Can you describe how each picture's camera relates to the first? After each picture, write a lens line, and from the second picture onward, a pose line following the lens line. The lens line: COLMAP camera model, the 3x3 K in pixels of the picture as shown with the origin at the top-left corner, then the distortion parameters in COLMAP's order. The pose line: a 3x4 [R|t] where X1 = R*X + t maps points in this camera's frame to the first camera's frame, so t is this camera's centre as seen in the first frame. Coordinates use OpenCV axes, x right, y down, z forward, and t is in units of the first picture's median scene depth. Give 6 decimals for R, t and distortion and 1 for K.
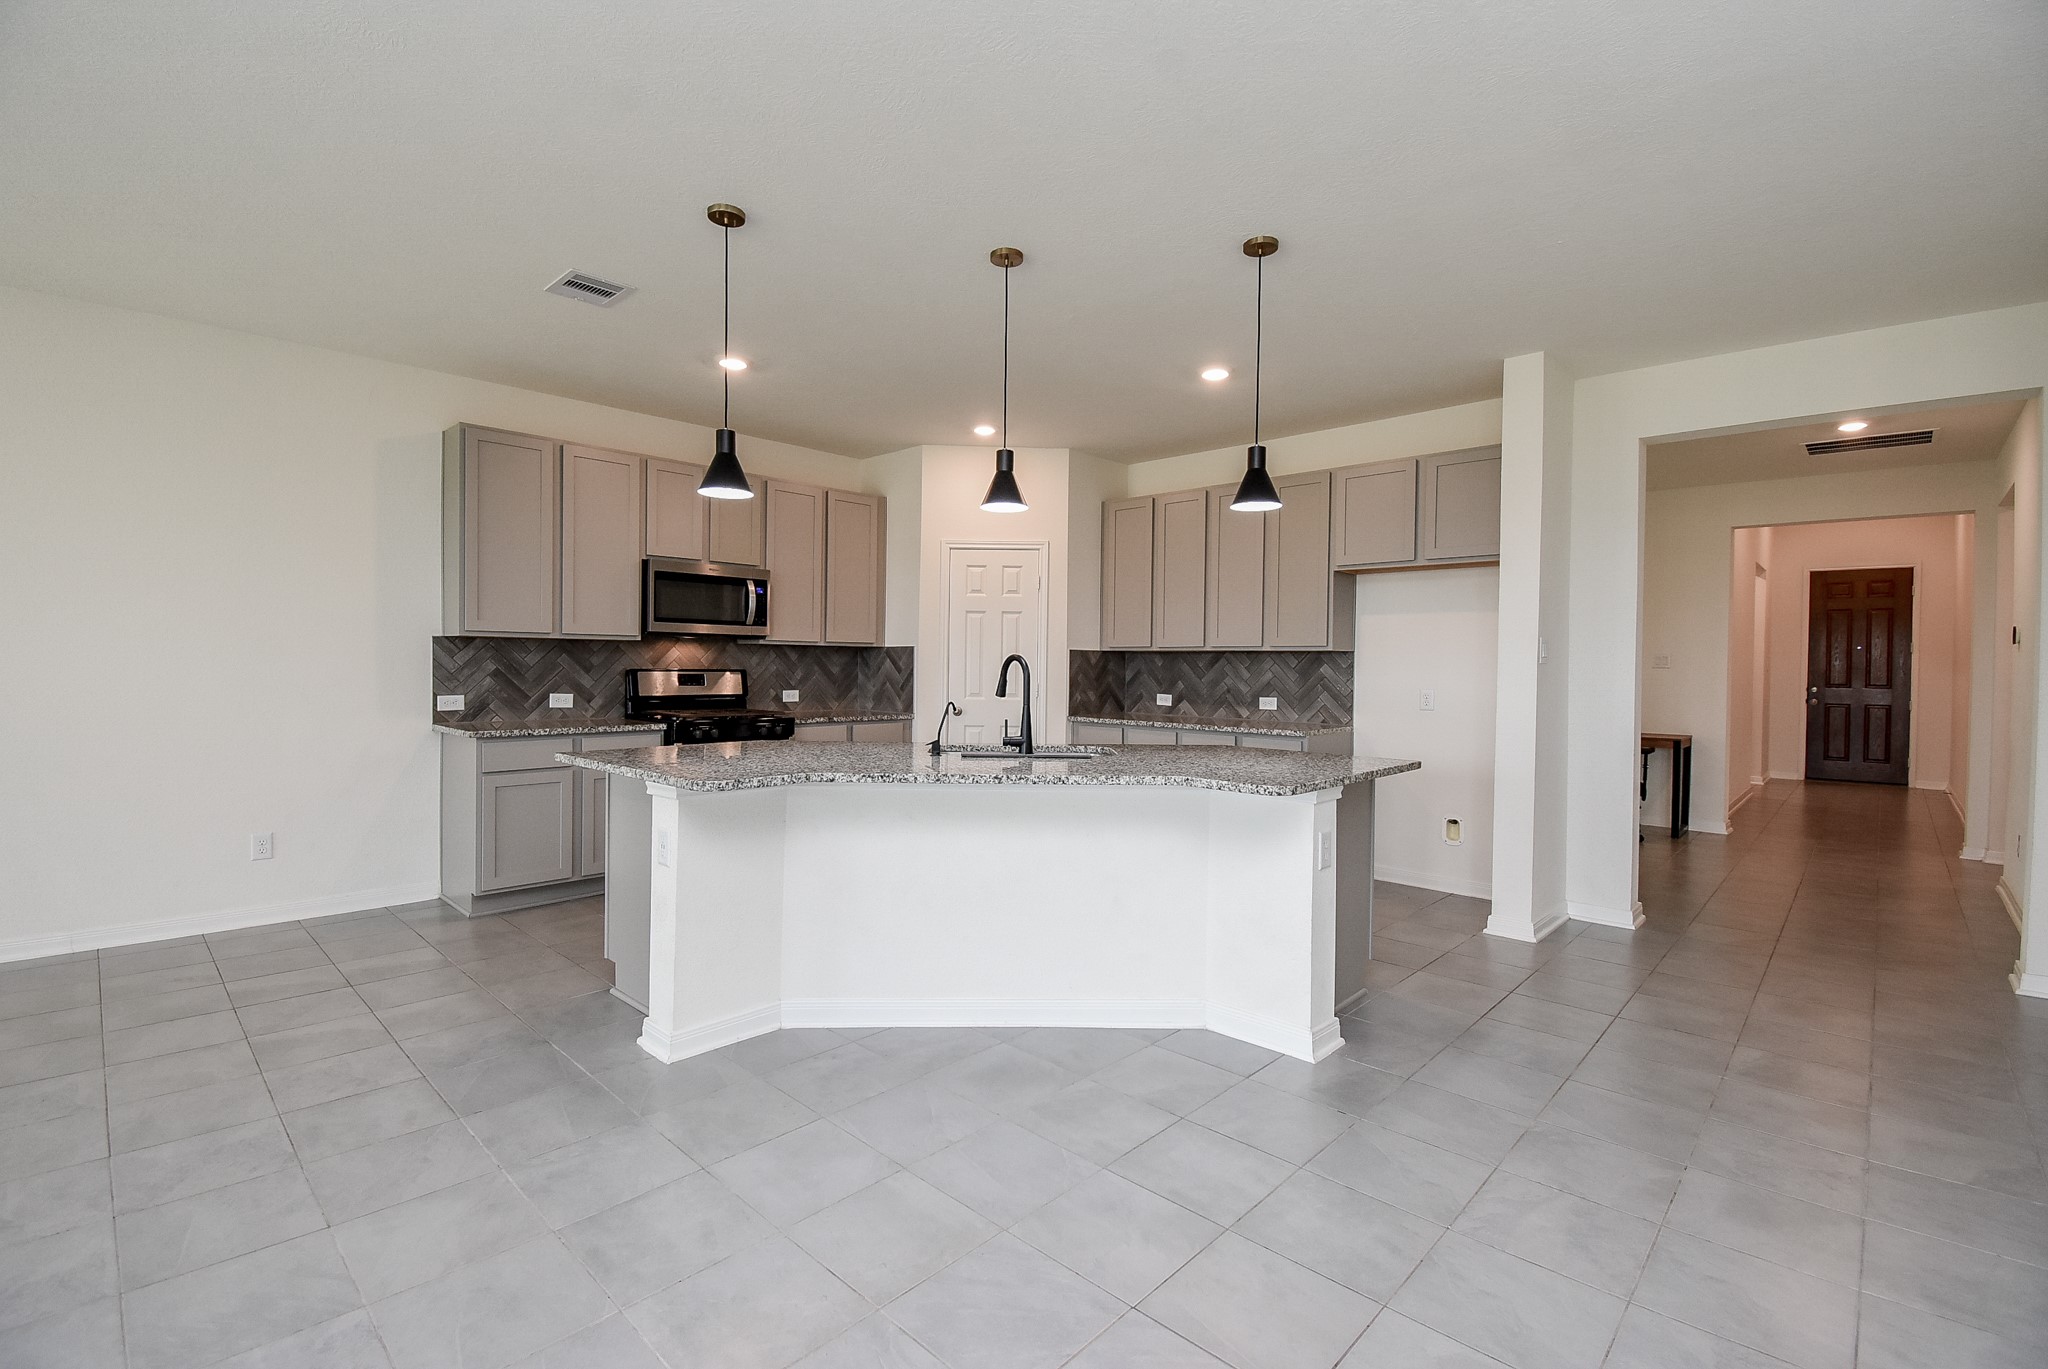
lens RADIAL K [[894.0, 0, 1024.0], [0, 894.0, 684.5], [0, 0, 1]] dist [0.002924, -0.013571]
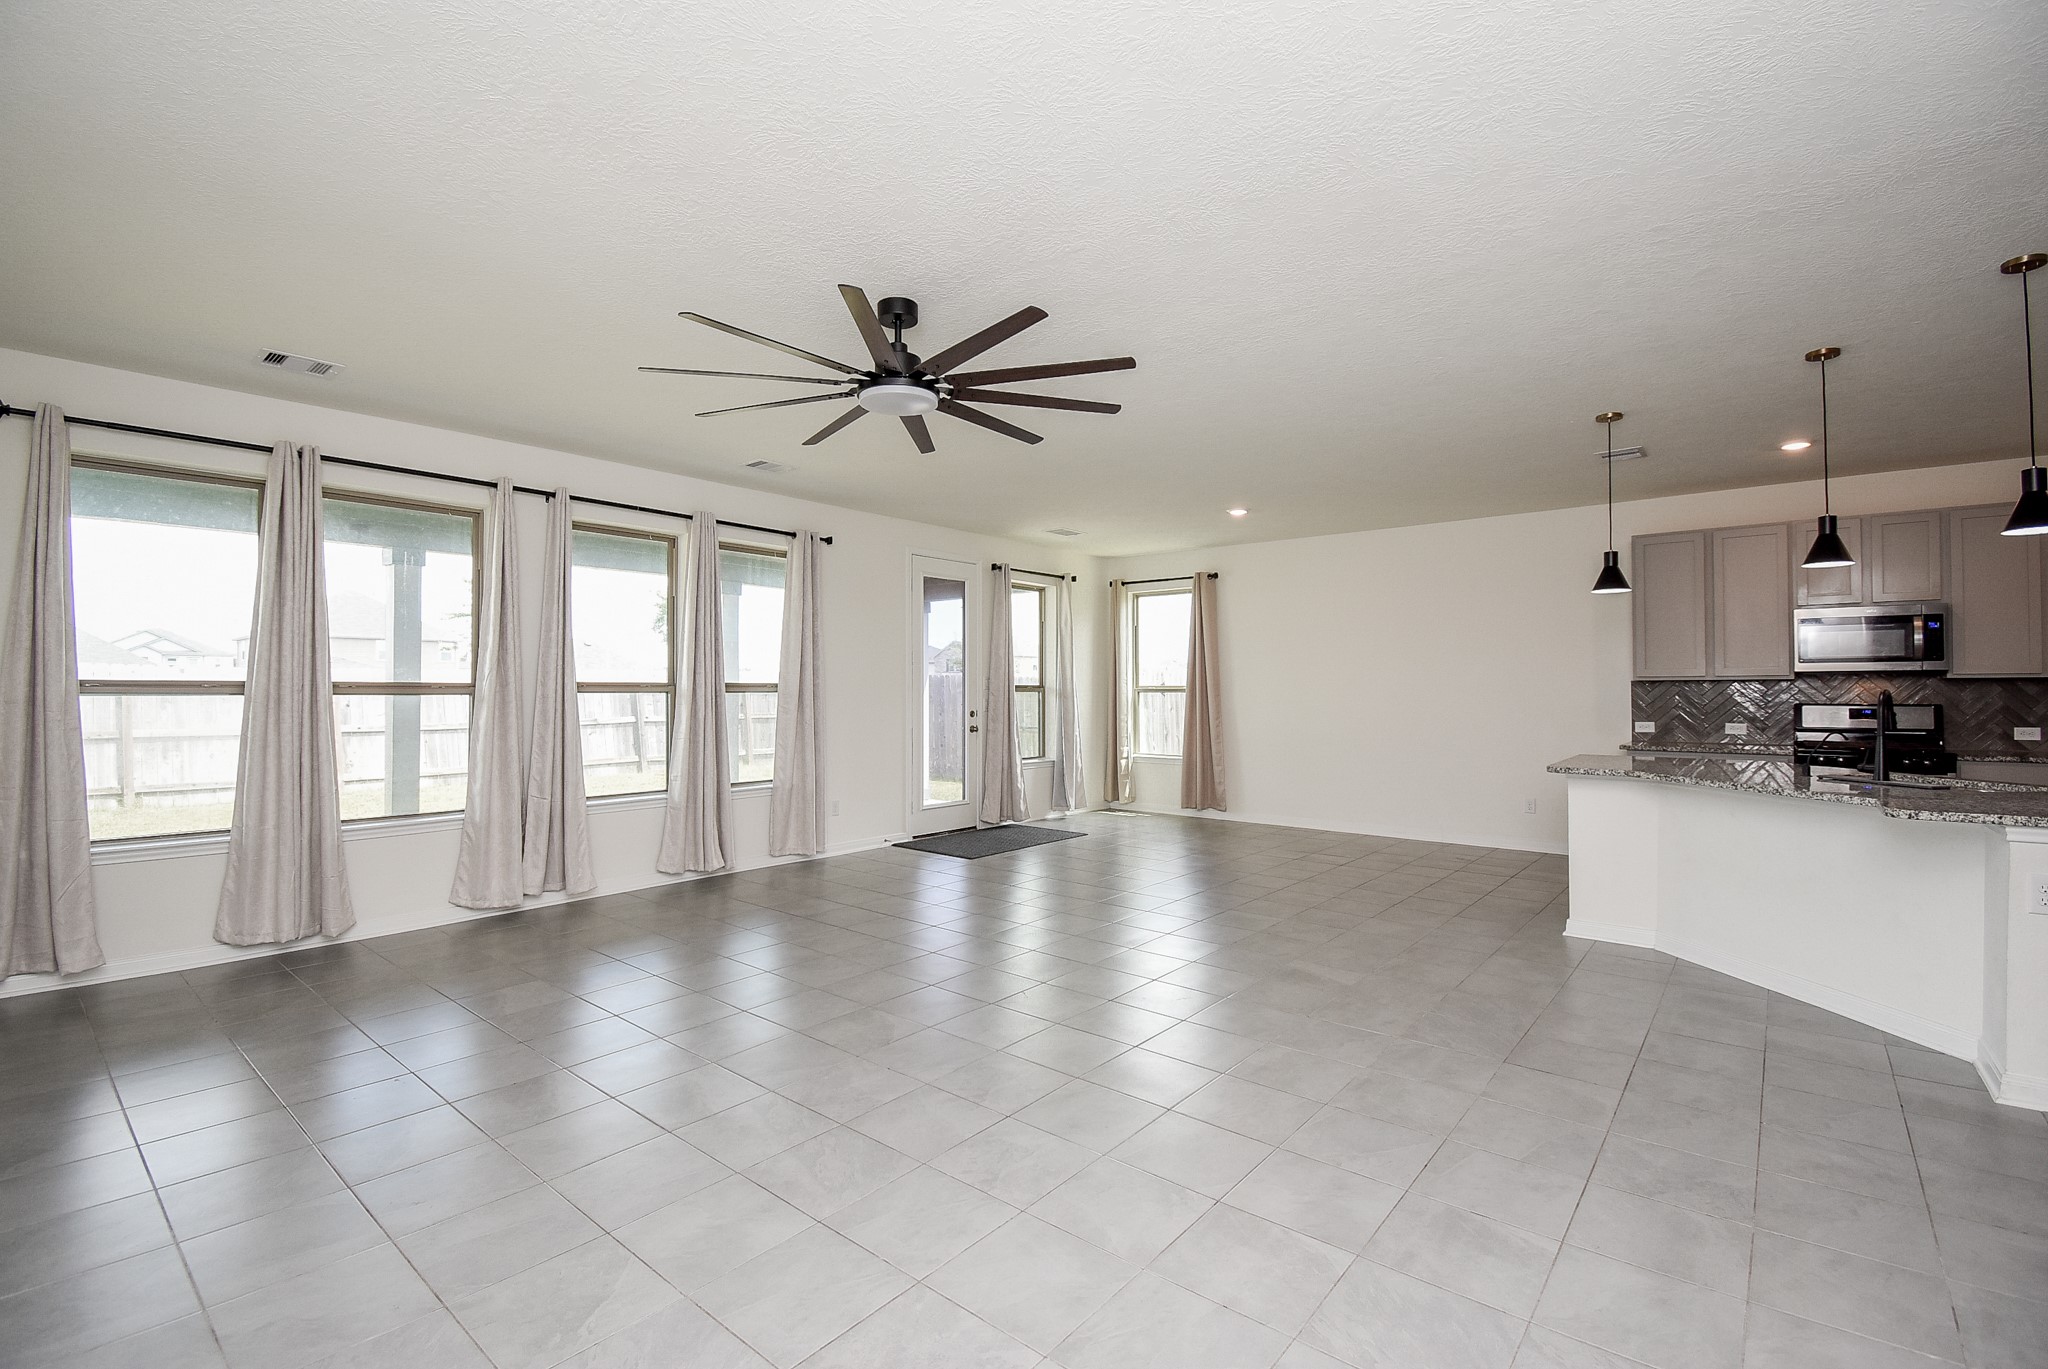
lens RADIAL K [[907.3, 0, 1024.0], [0, 907.3, 684.5], [0, 0, 1]] dist [0.000154, 0.000019]
pose [[0.062710, -0.022569, -0.997777, 1.094517], [-0.019645, 0.999523, -0.023843, 0.009006], [0.997838, 0.021096, 0.062237, -0.116322]]
